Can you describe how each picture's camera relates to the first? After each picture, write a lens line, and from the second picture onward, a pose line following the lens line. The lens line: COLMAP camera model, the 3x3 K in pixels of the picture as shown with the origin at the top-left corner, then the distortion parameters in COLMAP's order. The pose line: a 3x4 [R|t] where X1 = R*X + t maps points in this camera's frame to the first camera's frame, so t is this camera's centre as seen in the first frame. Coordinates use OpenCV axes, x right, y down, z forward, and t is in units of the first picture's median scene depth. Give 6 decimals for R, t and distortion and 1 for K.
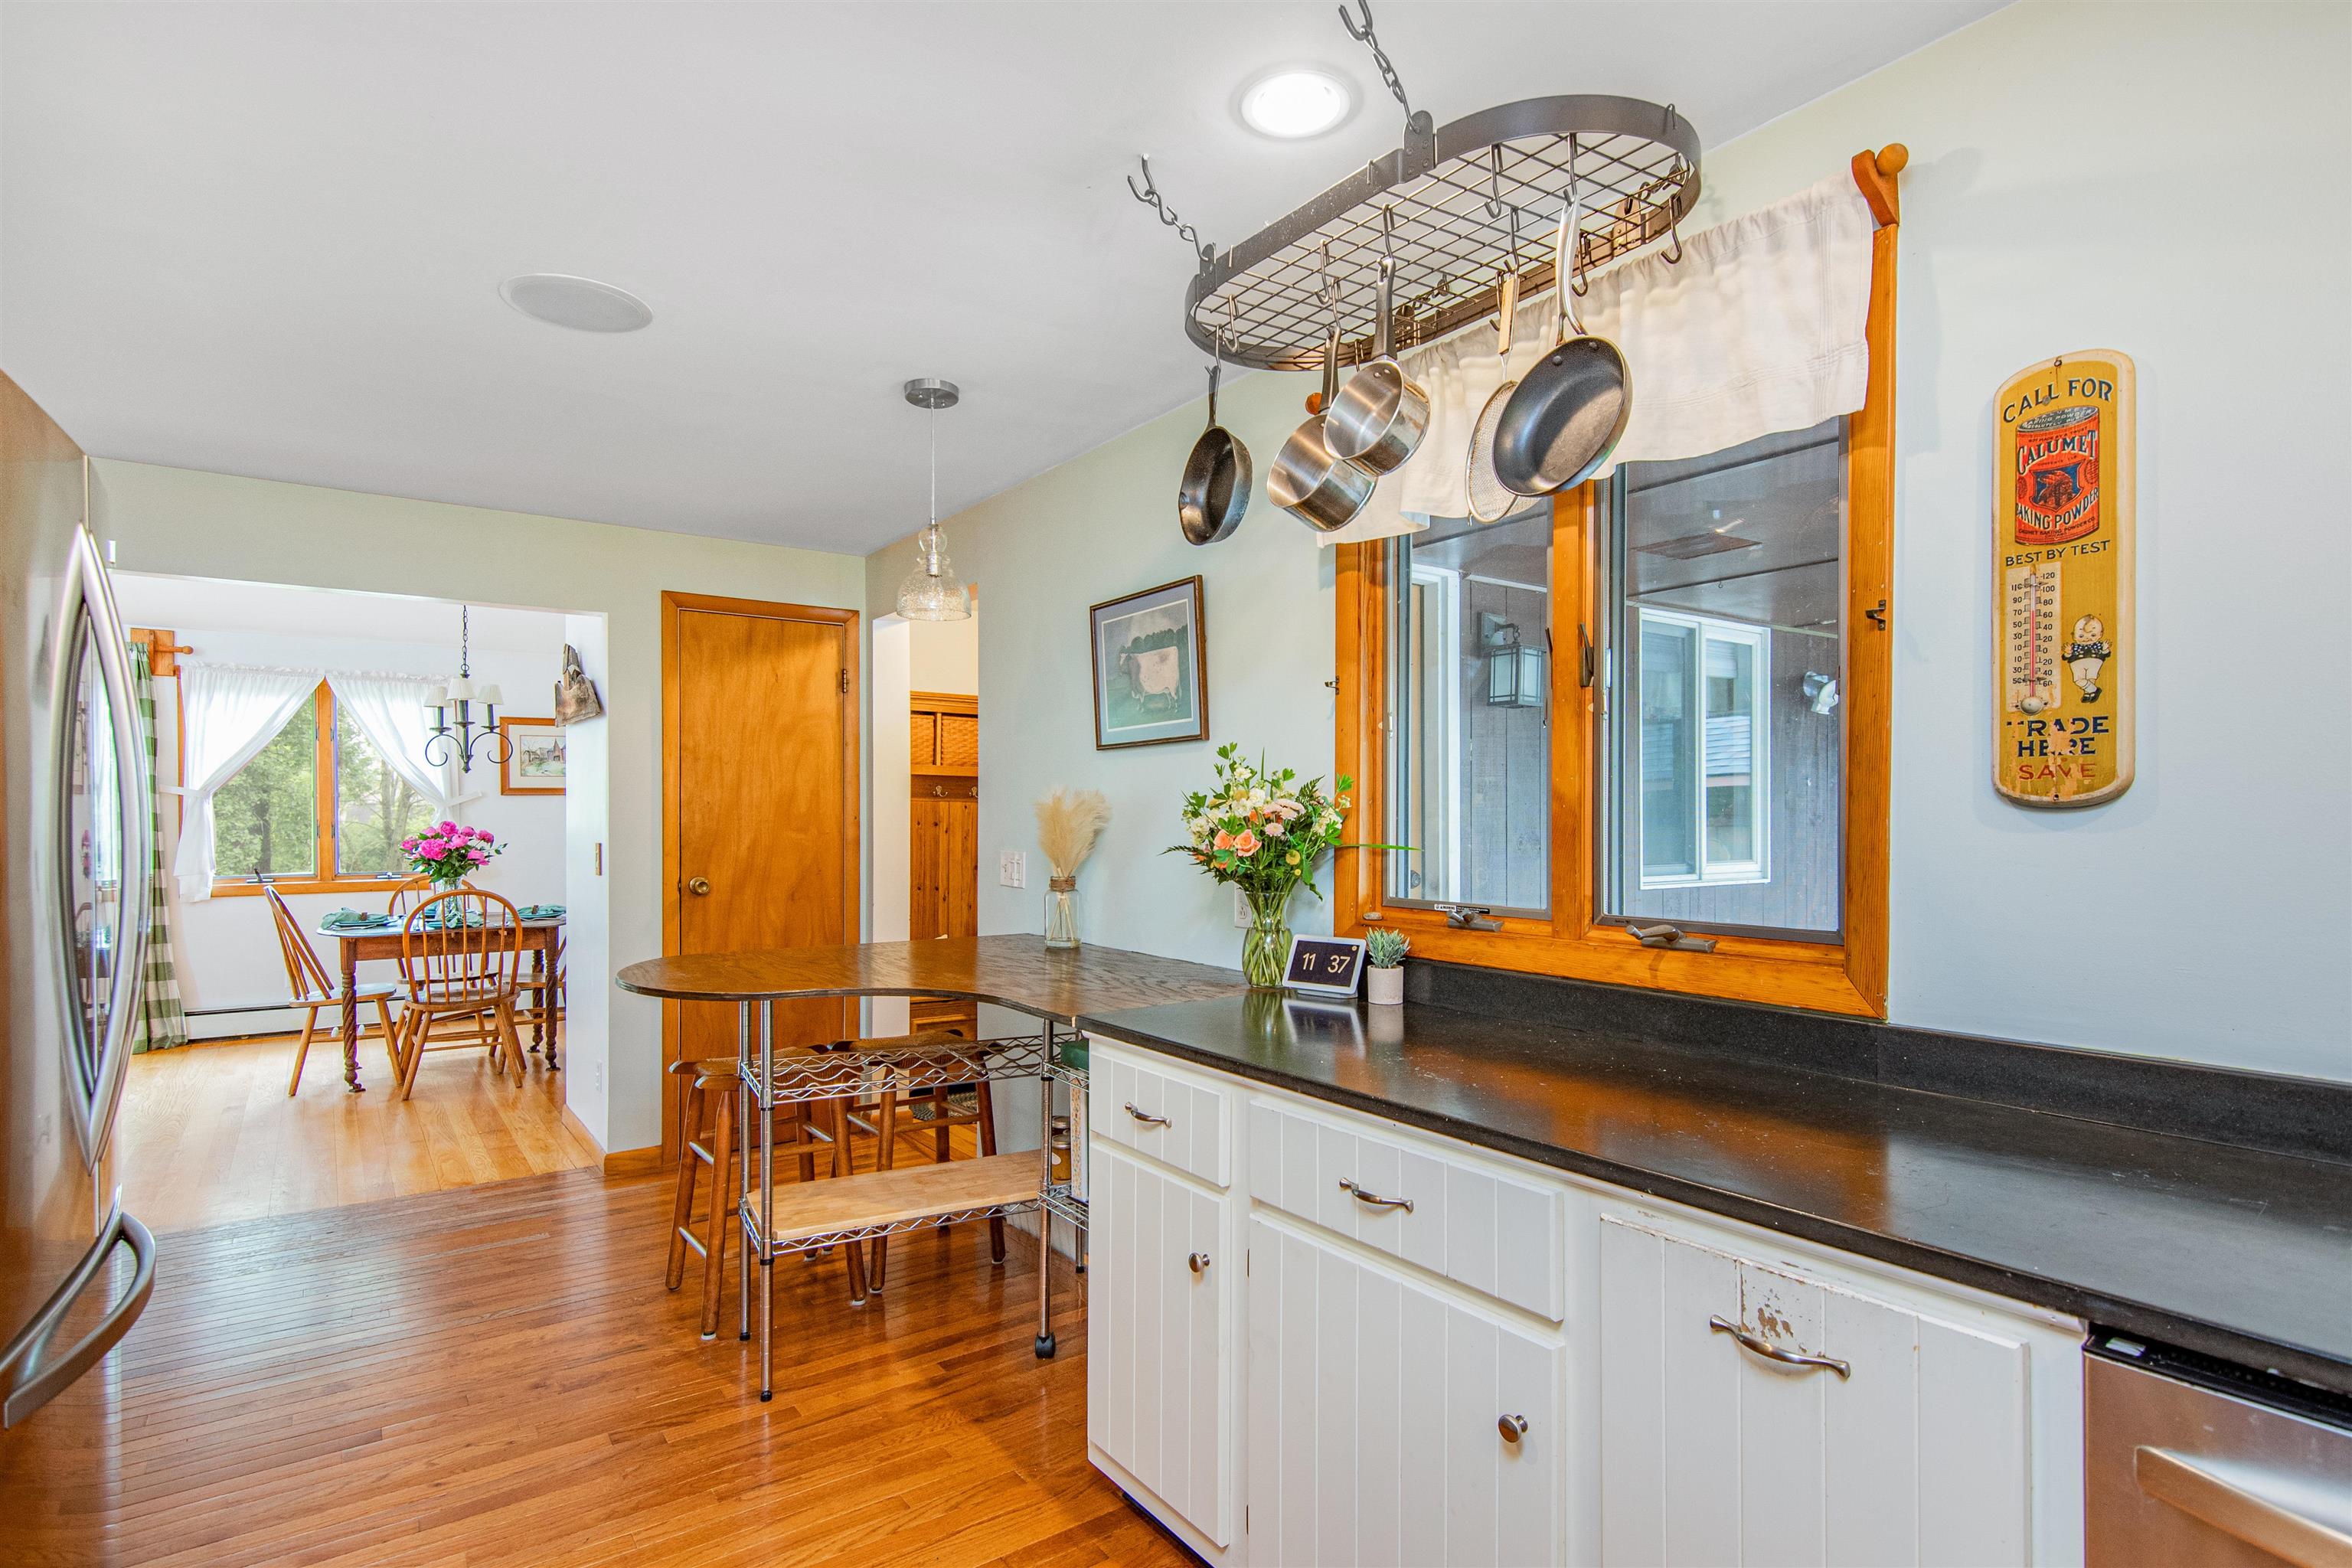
lens RADIAL K [[1175.5, 0, 1188.7], [0, 1175.5, 824.8], [0, 0, 1]] dist [0.014105, -0.001815]
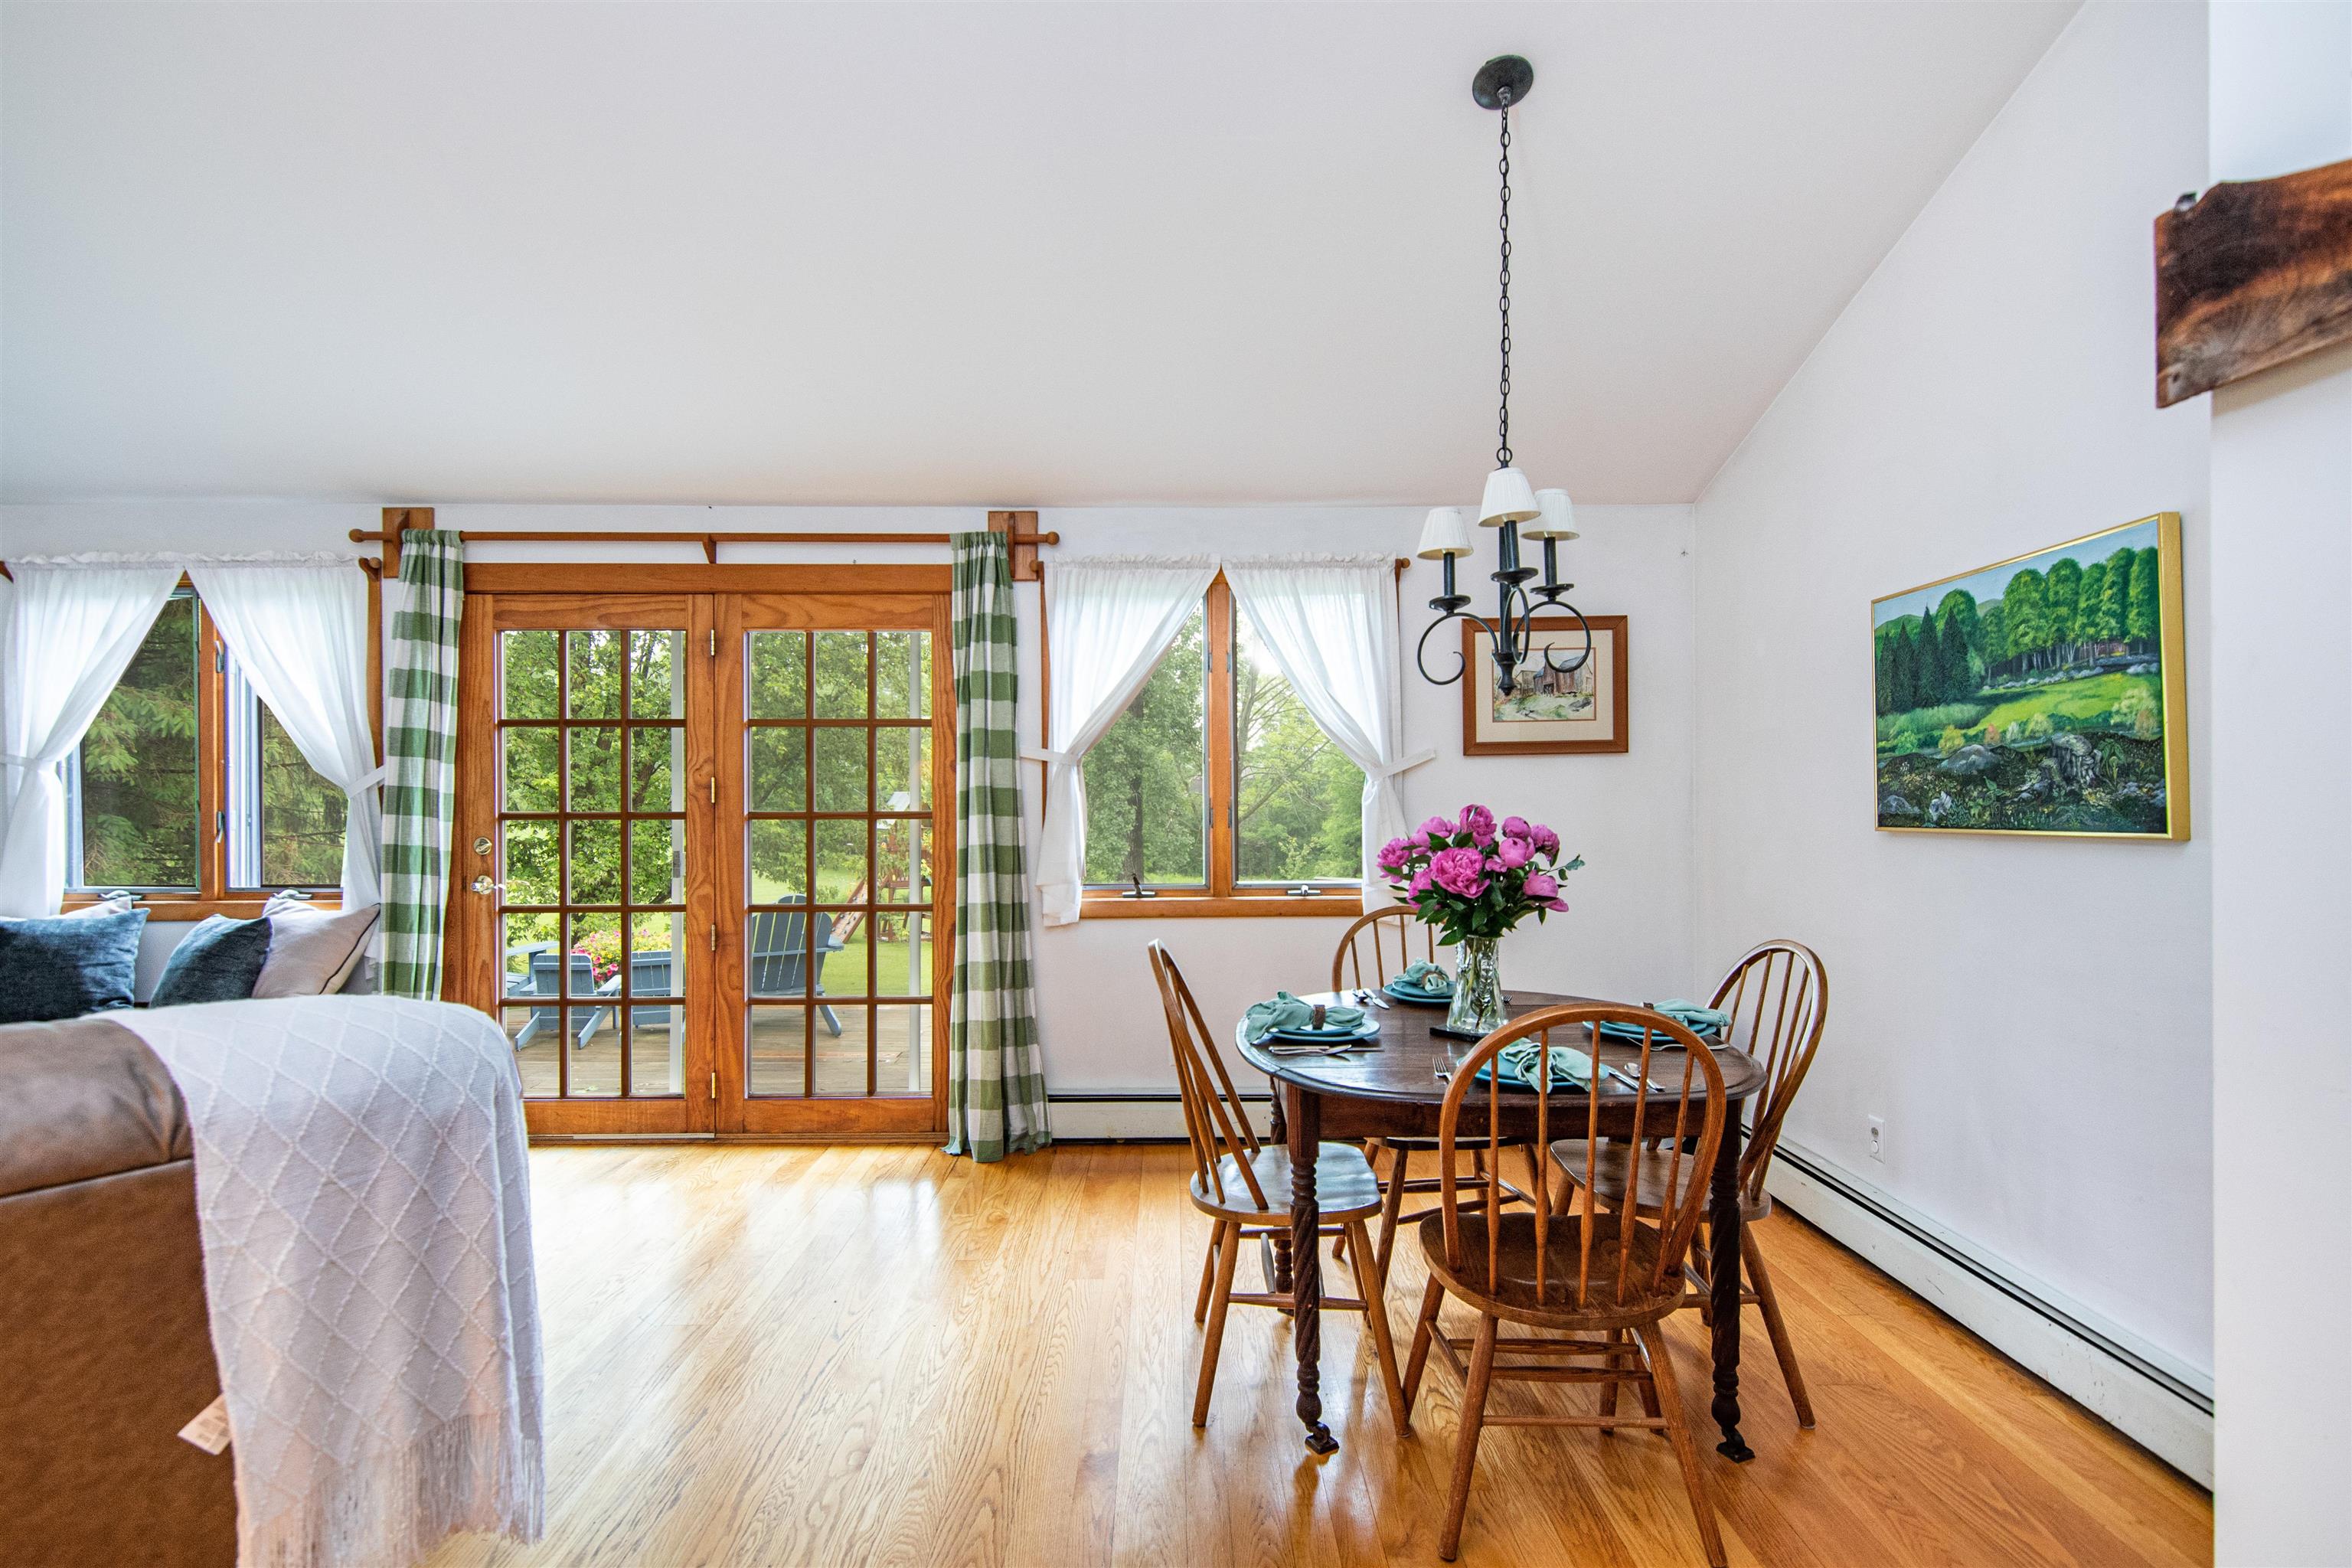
lens RADIAL K [[1175.5, 0, 1177.0], [0, 1175.5, 784.2], [0, 0, 1]] dist [0.014105, -0.001815]
pose [[0.808582, -0.006645, -0.588346, -0.414639], [0.001010, 0.999950, -0.009907, -0.006274], [0.588383, 0.007417, 0.808548, 0.525977]]
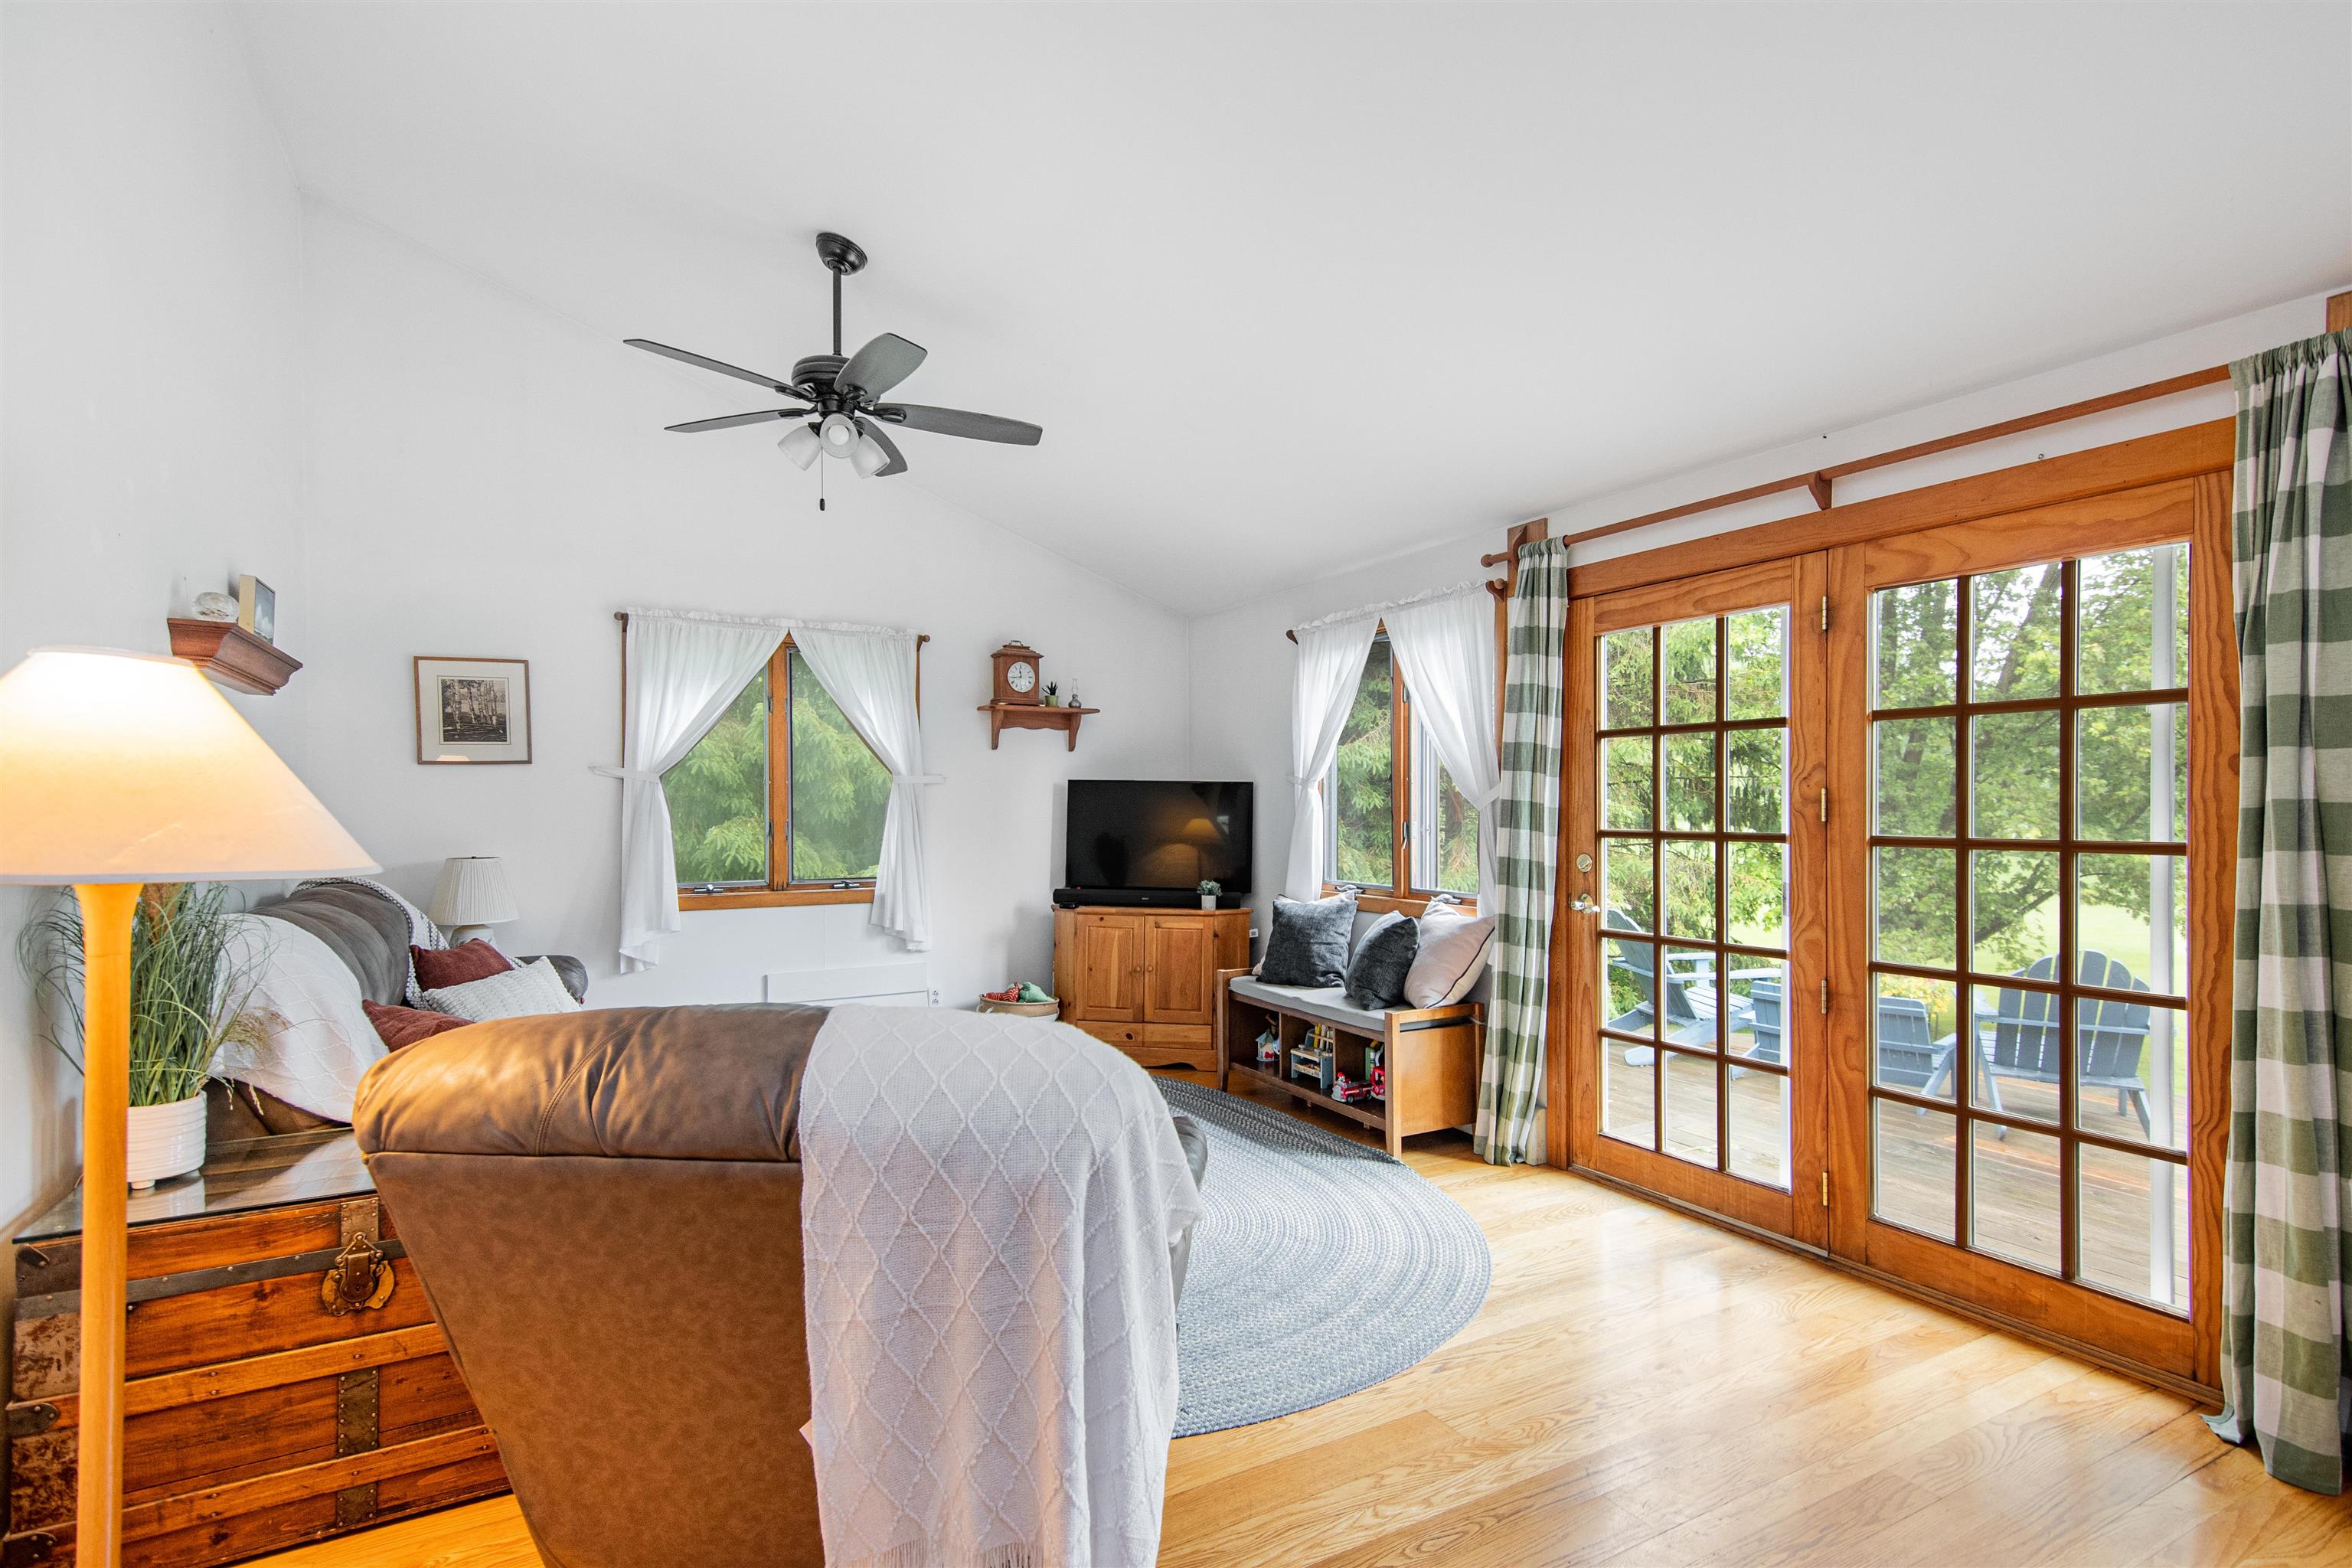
lens RADIAL K [[1175.5, 0, 1017.5], [0, 1175.5, 806.5], [0, 0, 1]] dist [0.014105, -0.001815]
pose [[-0.134579, -0.000667, -0.990903, -0.468439], [-0.007539, 0.999972, 0.000351, -0.006665], [0.990874, 0.007518, -0.134580, 0.645934]]
